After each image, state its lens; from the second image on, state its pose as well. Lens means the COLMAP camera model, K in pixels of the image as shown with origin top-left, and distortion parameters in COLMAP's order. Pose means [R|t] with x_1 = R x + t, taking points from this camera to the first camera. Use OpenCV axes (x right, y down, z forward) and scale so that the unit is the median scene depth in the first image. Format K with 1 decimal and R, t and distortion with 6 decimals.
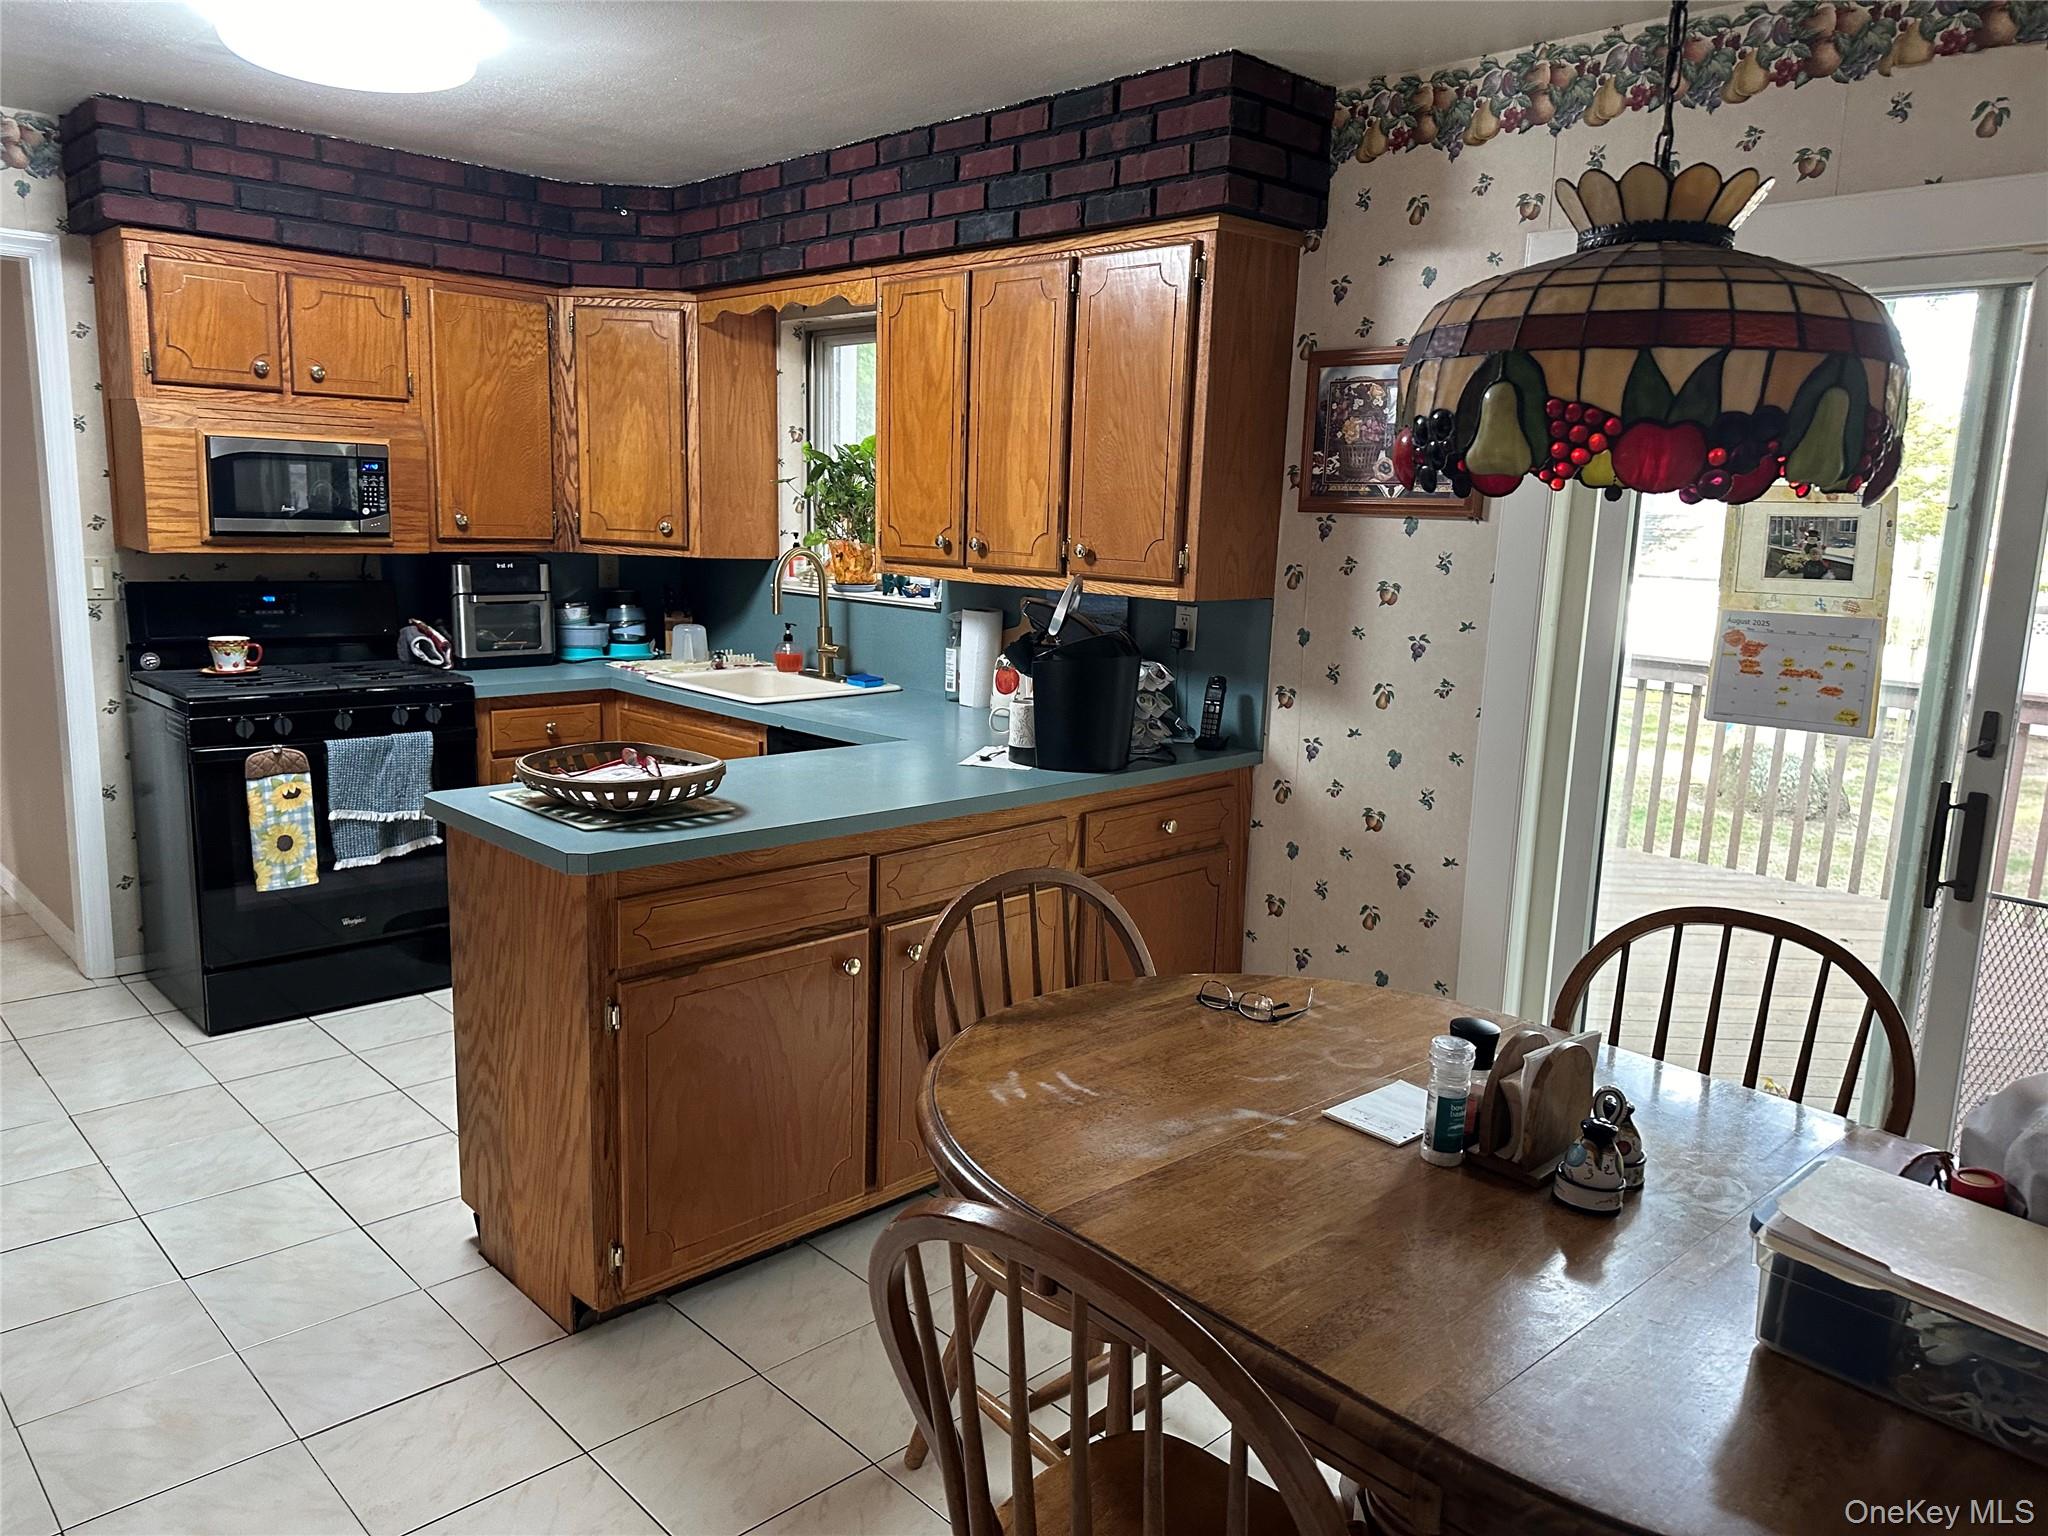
lens RADIAL K [[1440.4, 0, 1004.8], [0, 1440.4, 767.6], [0, 0, 1]] dist [0.045393, -0.041806]
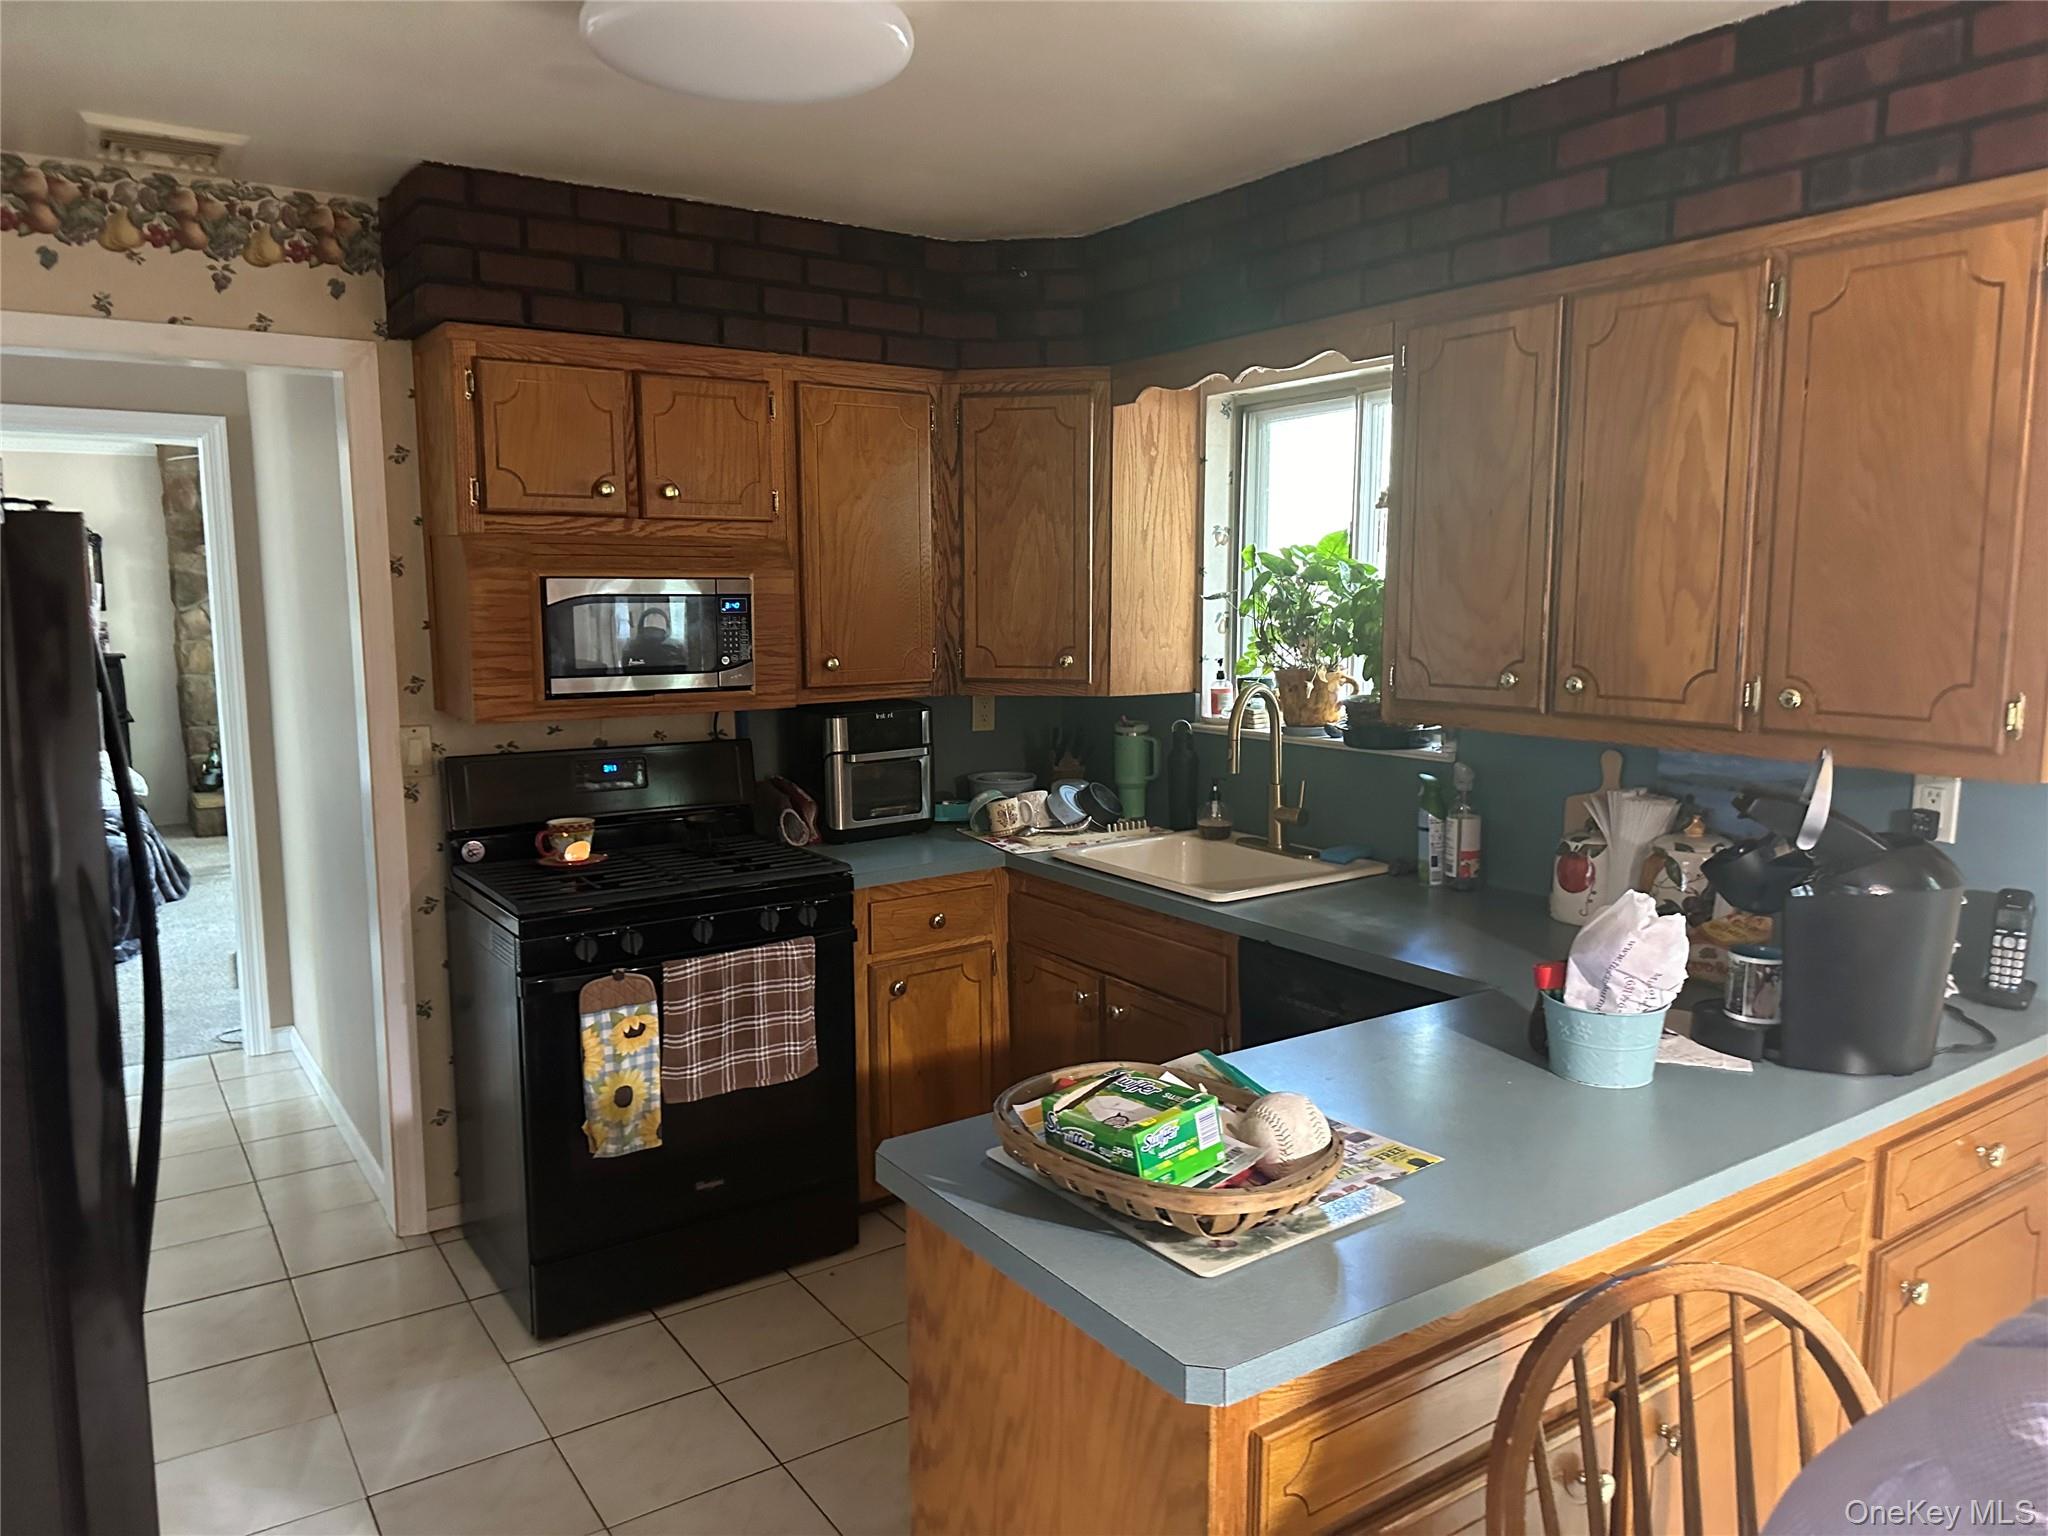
lens RADIAL K [[1440.4, 0, 1019.9], [0, 1440.4, 778.0], [0, 0, 1]] dist [0.045393, -0.041806]
pose [[0.986936, -0.018105, -0.160090, -0.153332], [0.009939, 0.998615, -0.051664, -0.069169], [0.160804, 0.049398, 0.985749, 0.245332]]
